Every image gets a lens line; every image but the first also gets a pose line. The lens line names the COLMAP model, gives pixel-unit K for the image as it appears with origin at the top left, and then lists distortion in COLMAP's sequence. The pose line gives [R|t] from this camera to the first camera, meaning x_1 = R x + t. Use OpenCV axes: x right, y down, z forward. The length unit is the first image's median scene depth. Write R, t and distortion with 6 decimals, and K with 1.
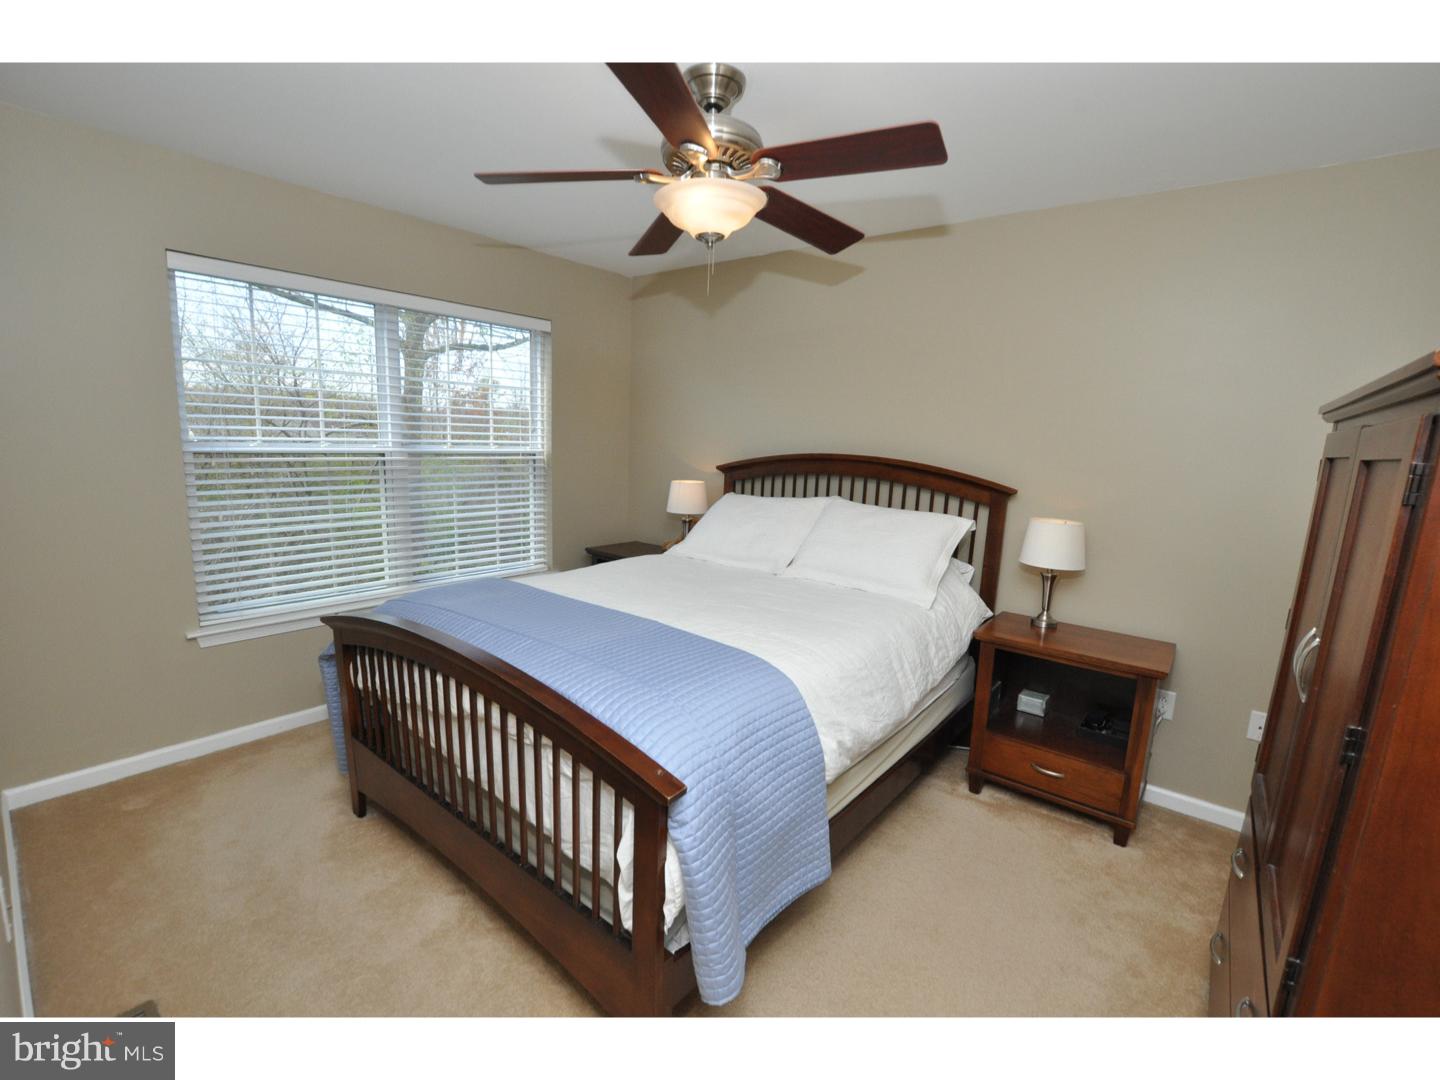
lens RADIAL K [[631.4, 0, 716.9], [0, 631.4, 539.6], [0, 0, 1]] dist [-0.031992, 0.001932]
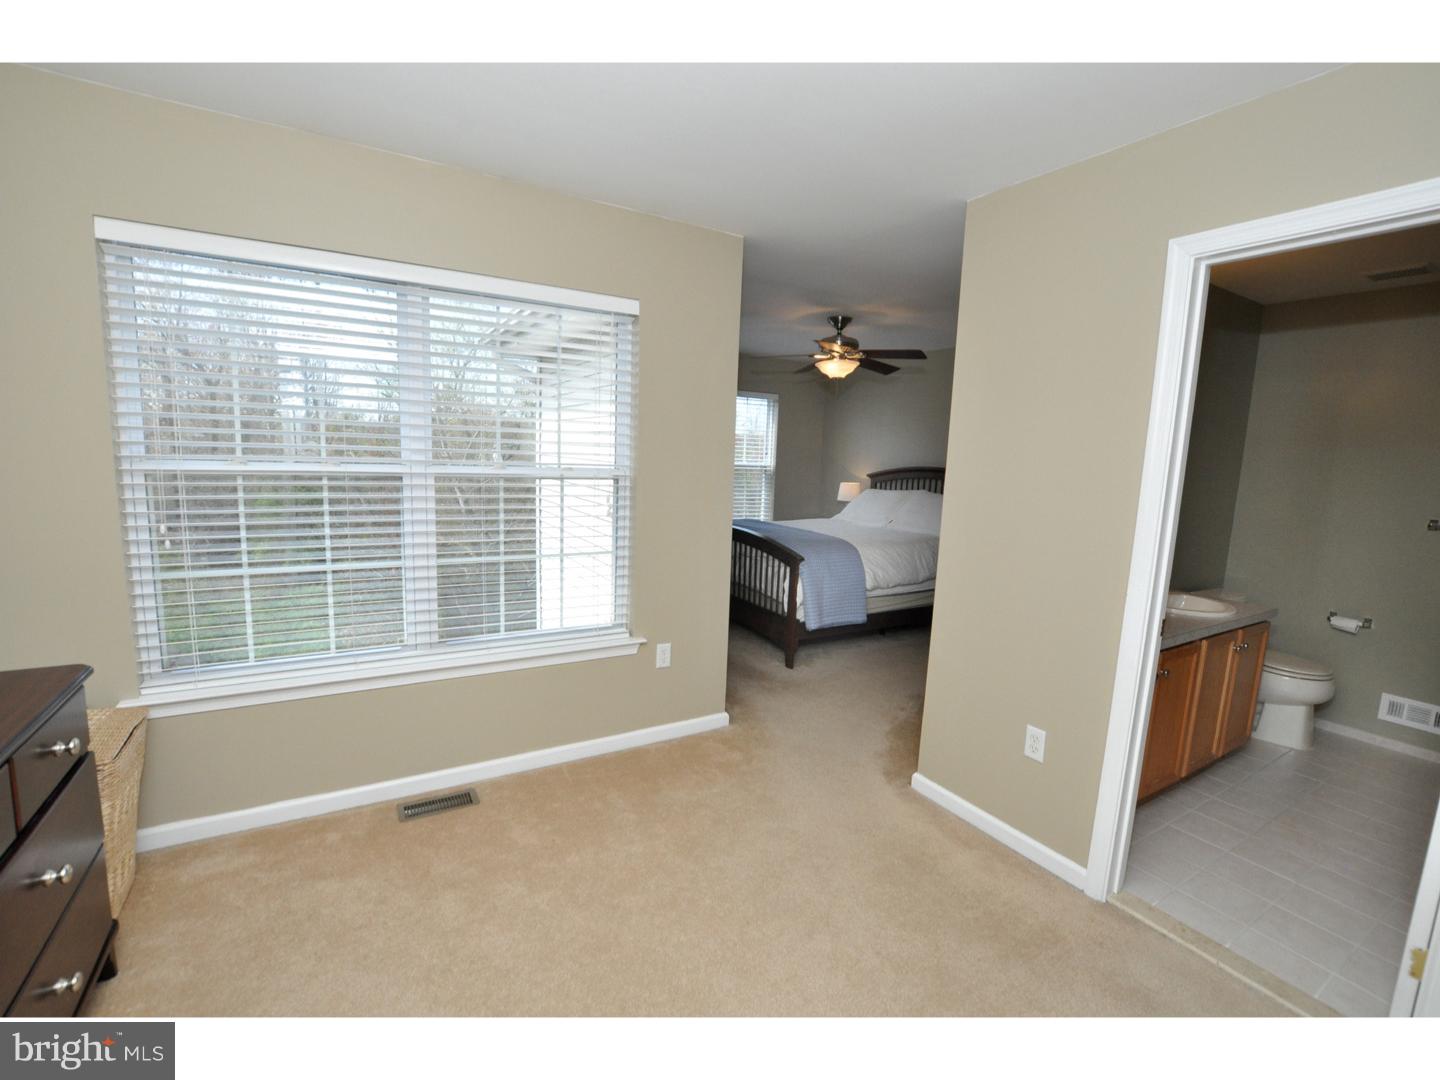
lens RADIAL K [[631.4, 0, 720.8], [0, 631.4, 537.5], [0, 0, 1]] dist [-0.031992, 0.001932]
pose [[0.939265, 0.046903, -0.339973, 0.274303], [-0.061872, 0.997528, -0.033320, 0.174599], [0.337569, 0.052331, 0.939845, -0.945059]]
